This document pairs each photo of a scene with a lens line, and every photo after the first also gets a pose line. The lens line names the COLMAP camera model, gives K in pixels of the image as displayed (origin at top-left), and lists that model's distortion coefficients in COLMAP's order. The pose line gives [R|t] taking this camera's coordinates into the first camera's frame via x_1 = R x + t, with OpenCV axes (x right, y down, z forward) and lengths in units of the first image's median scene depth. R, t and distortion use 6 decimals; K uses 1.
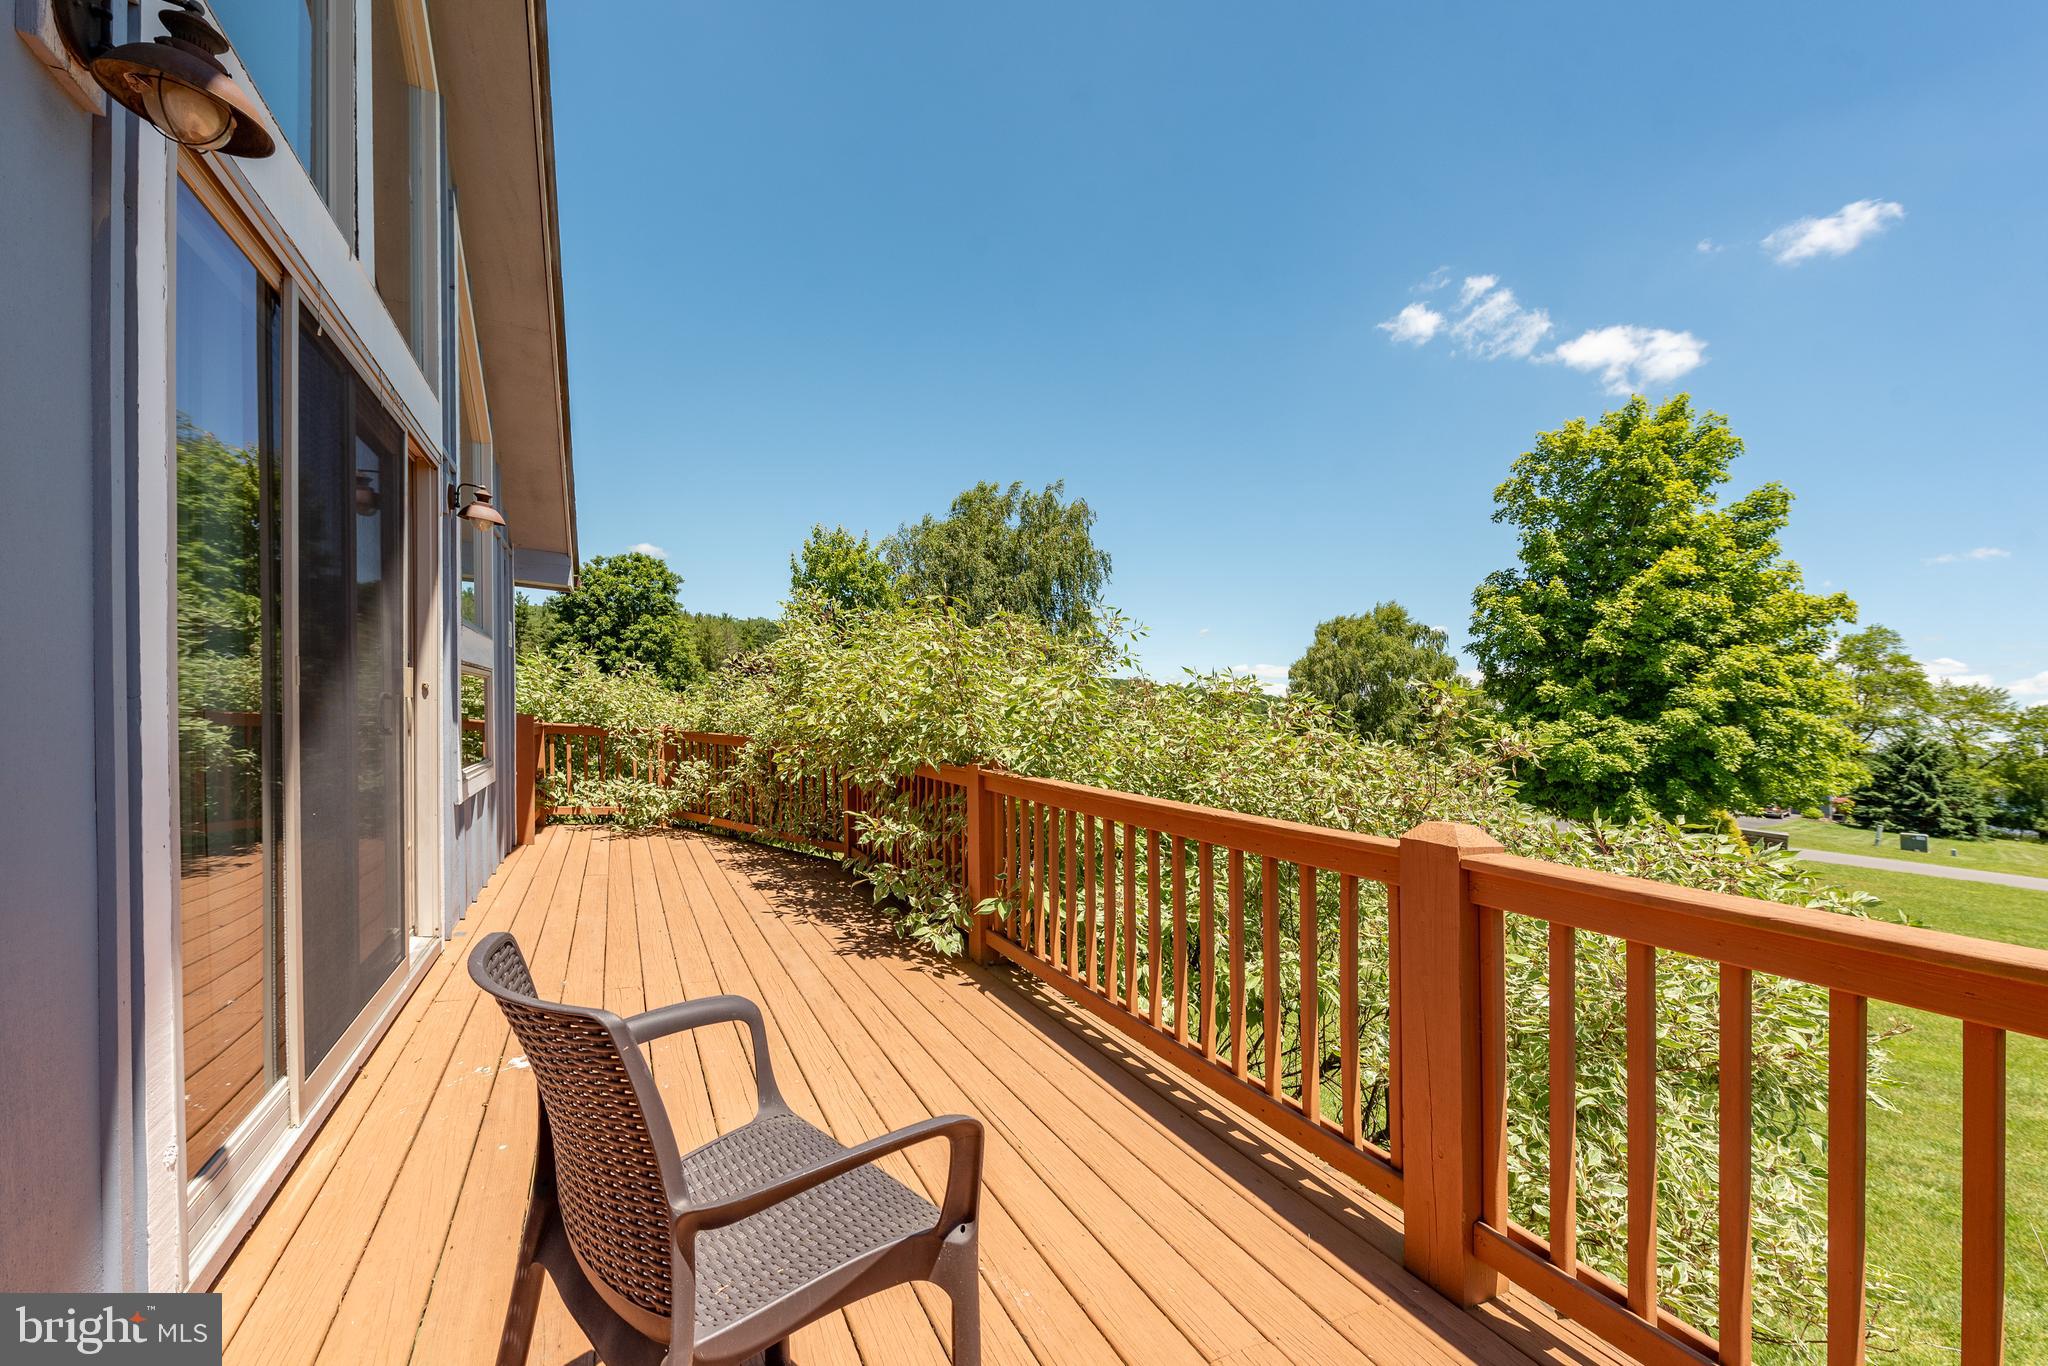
lens RADIAL K [[879.0, 0, 935.0], [0, 879.0, 766.5], [0, 0, 1]] dist [-0.001576, -0.000360]
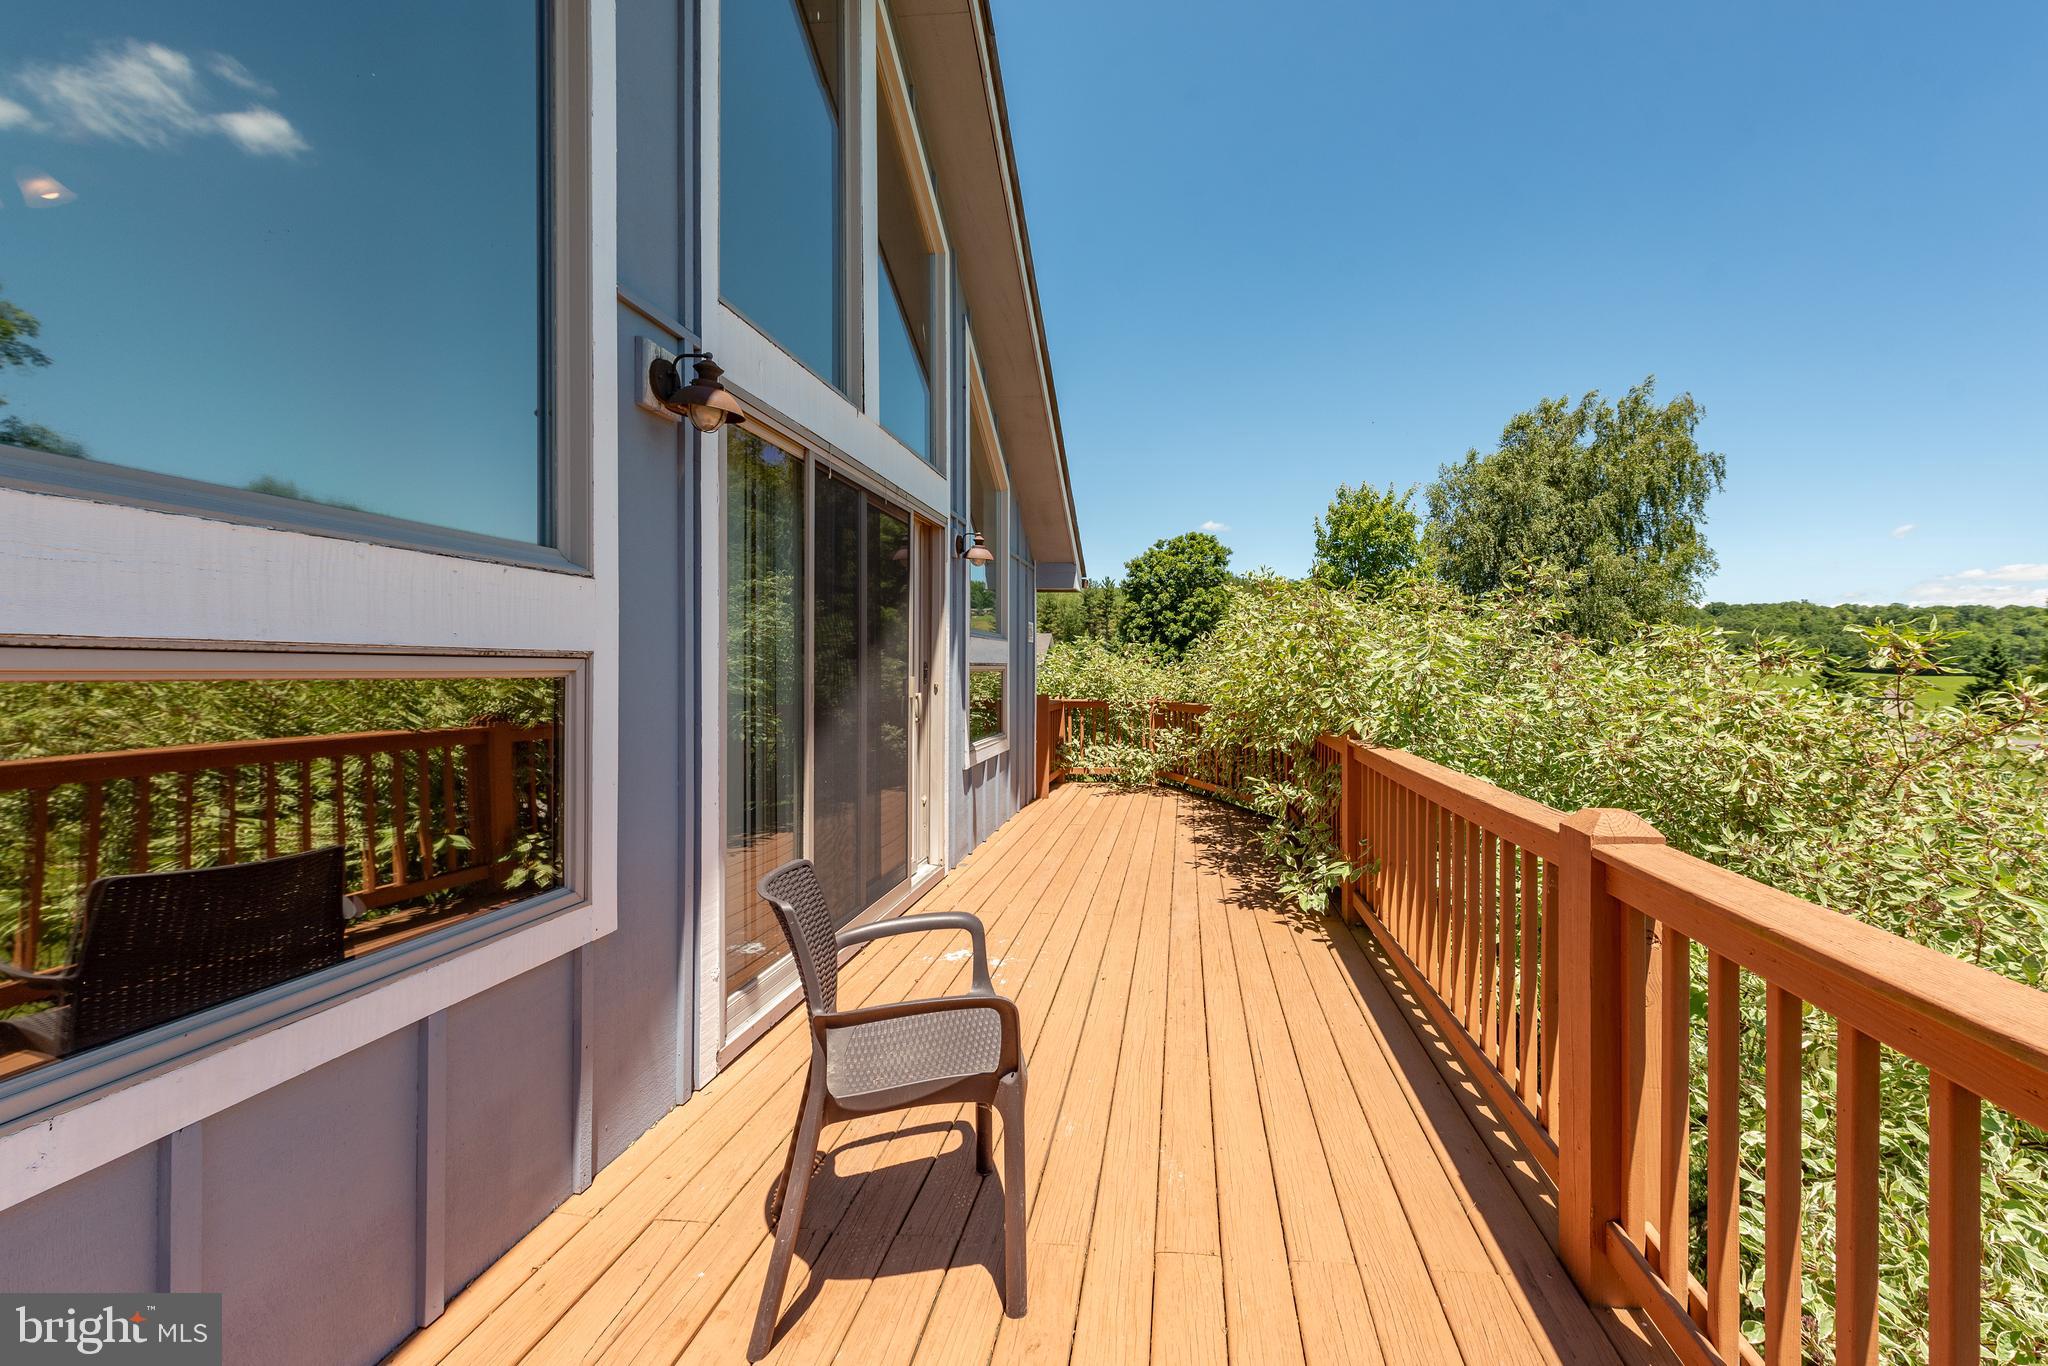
lens RADIAL K [[826.8, 0, 1016.6], [0, 826.8, 710.9], [0, 0, 1]] dist [0.008633, -0.000060]
pose [[0.851695, -0.034903, -0.522874, 0.118047], [0.027048, 0.999377, -0.022653, -0.009932], [0.523339, 0.005151, 0.852109, -0.030531]]
